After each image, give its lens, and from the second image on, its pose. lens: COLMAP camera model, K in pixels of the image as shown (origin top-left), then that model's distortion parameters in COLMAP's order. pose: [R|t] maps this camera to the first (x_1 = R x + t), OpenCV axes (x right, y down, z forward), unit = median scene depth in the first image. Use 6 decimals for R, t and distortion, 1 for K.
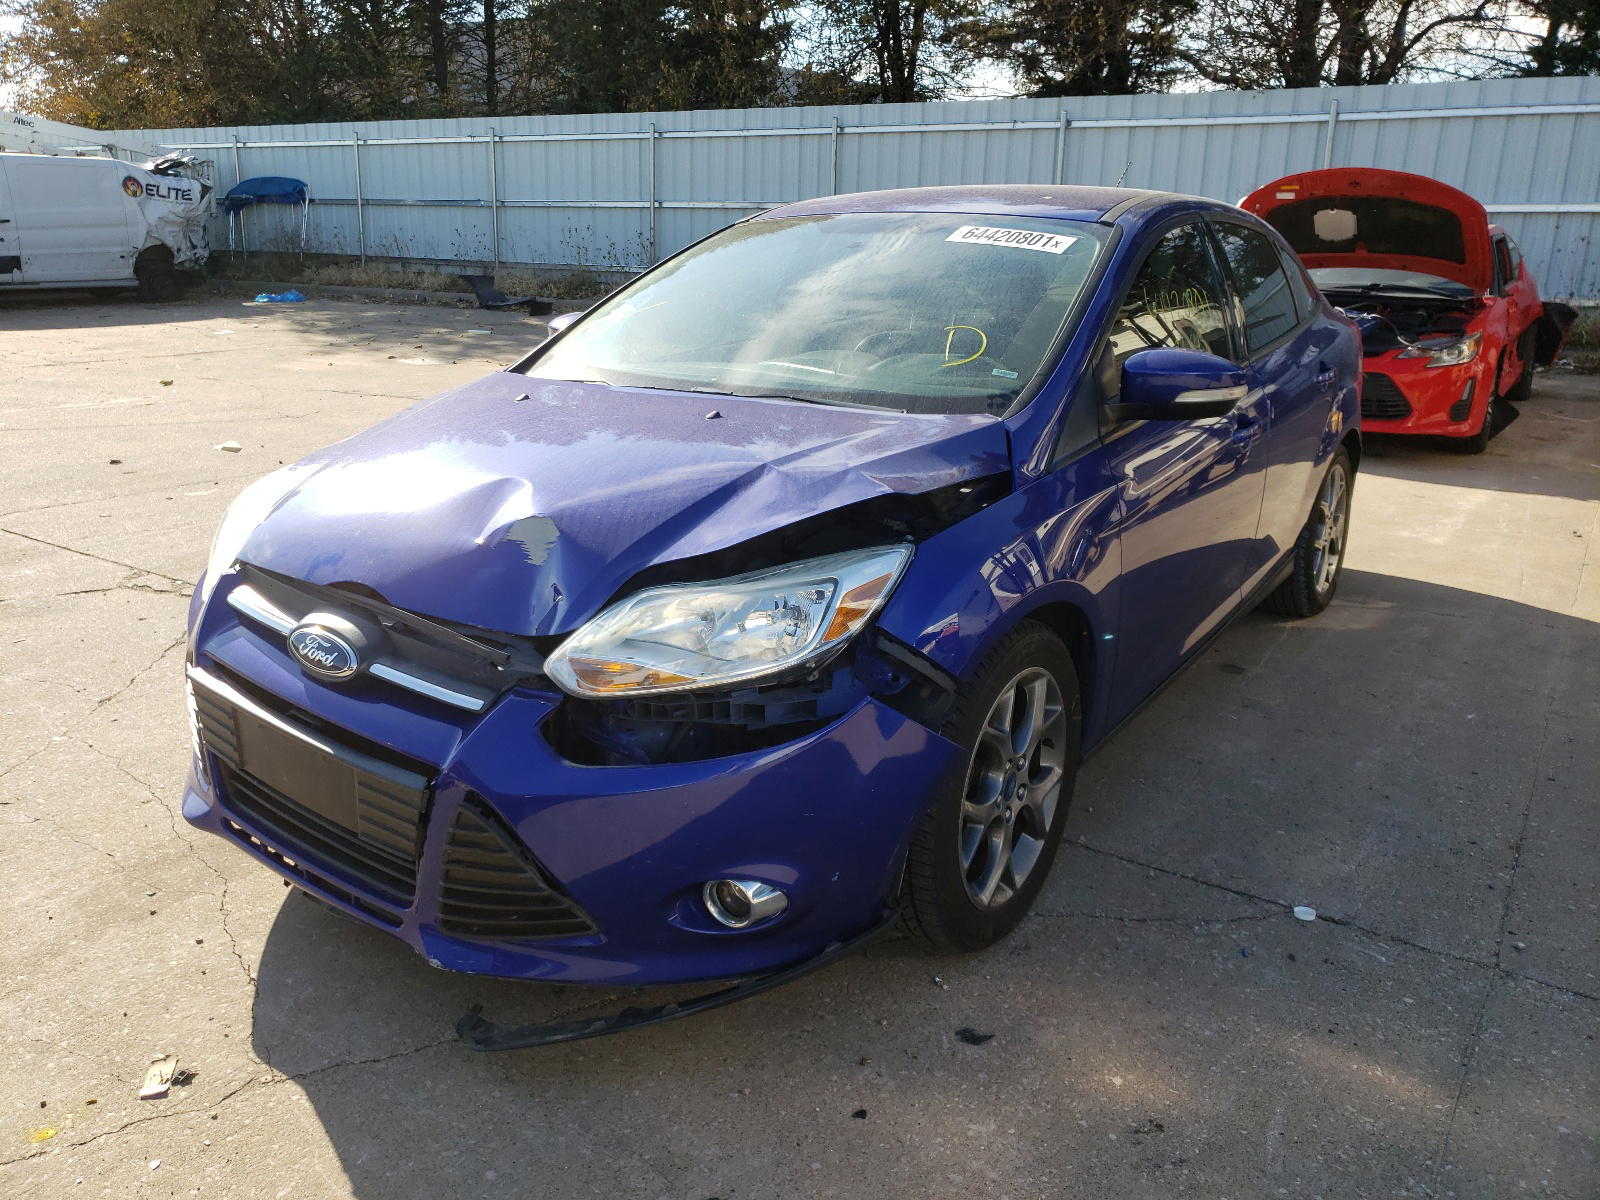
lens RADIAL K [[1198.6, 0, 802.0], [0, 1198.6, 663.1], [0, 0, 1]] dist [-0.034874, 0.000261]
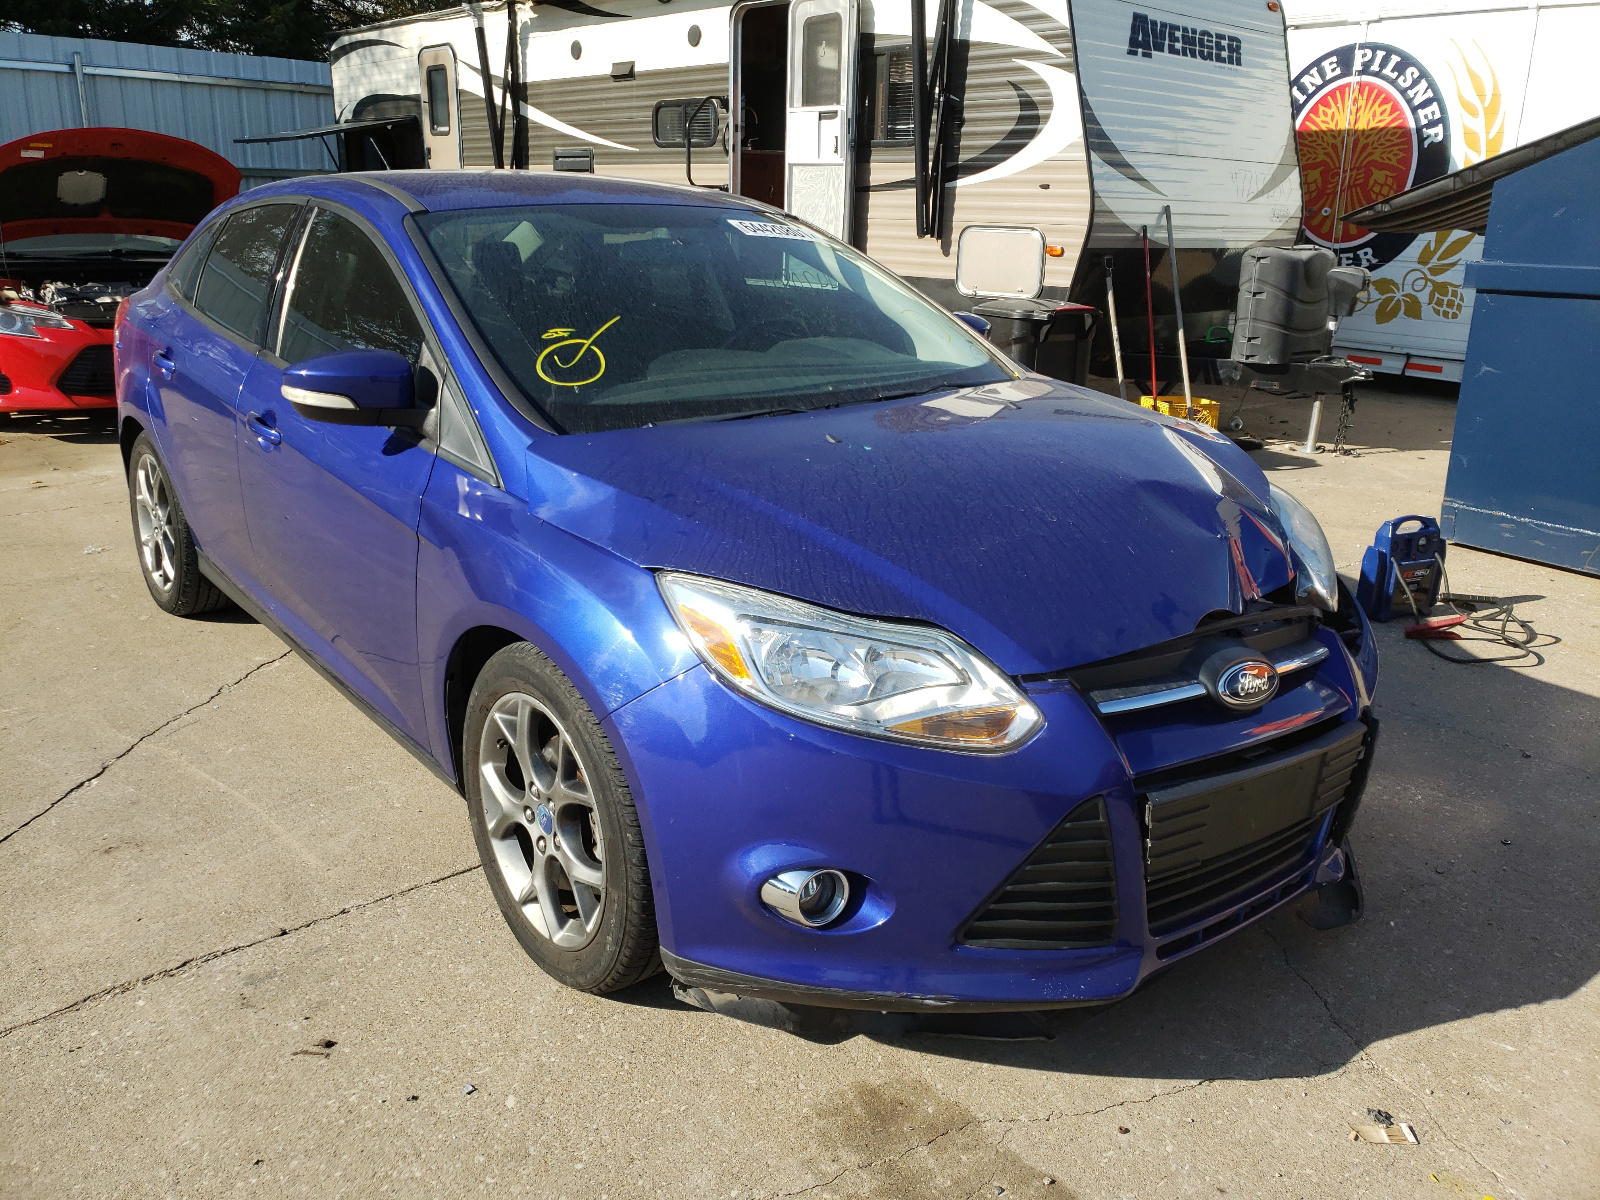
lens RADIAL K [[1206.2, 0, 800.0], [0, 1206.2, 600.0], [0, 0, 1]] dist [0.006413, -0.003953]
pose [[0.272101, -0.291750, 0.916975, -1.431108], [0.301438, 0.930811, 0.206704, -0.400620], [-0.913836, 0.220167, 0.341219, 0.987618]]
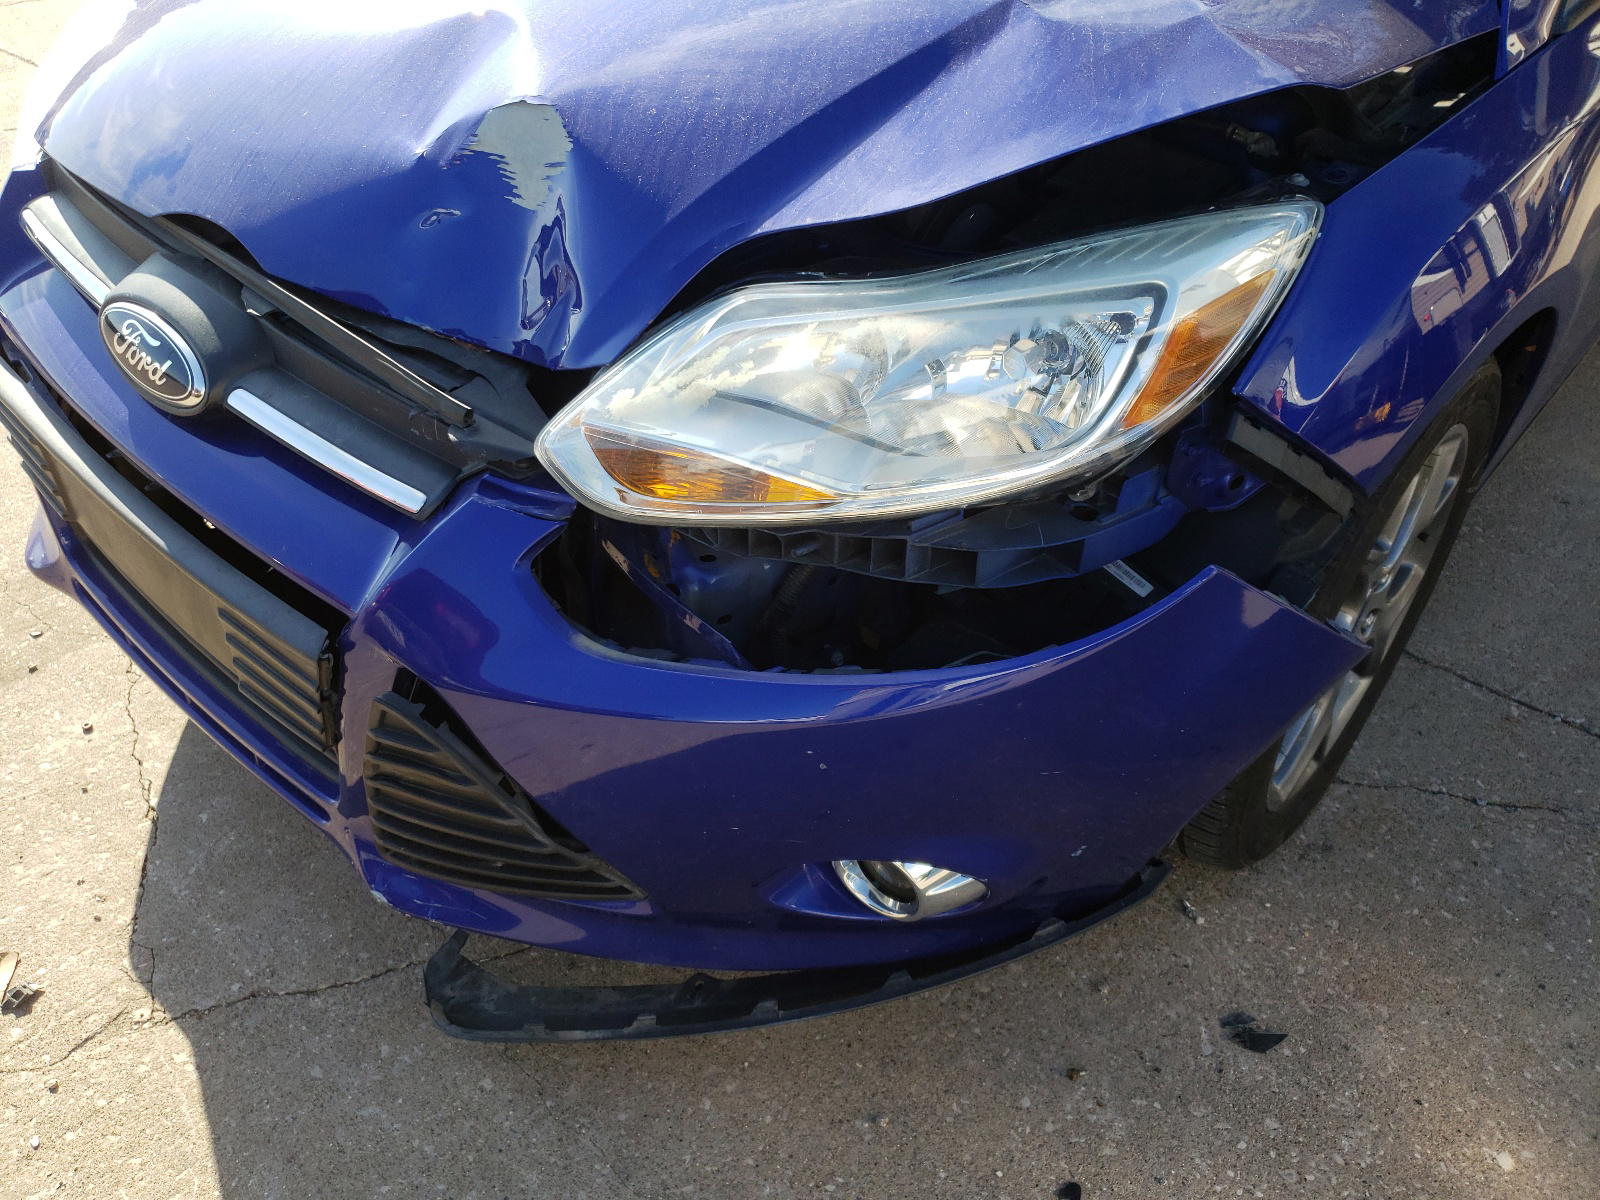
lens RADIAL K [[1206.2, 0, 800.0], [0, 1206.2, 600.0], [0, 0, 1]] dist [0.006413, -0.003953]
pose [[0.994659, 0.071208, -0.074722, -0.060725], [-0.044682, 0.949628, 0.310179, -0.086998], [0.093045, -0.305184, 0.947737, 0.478561]]
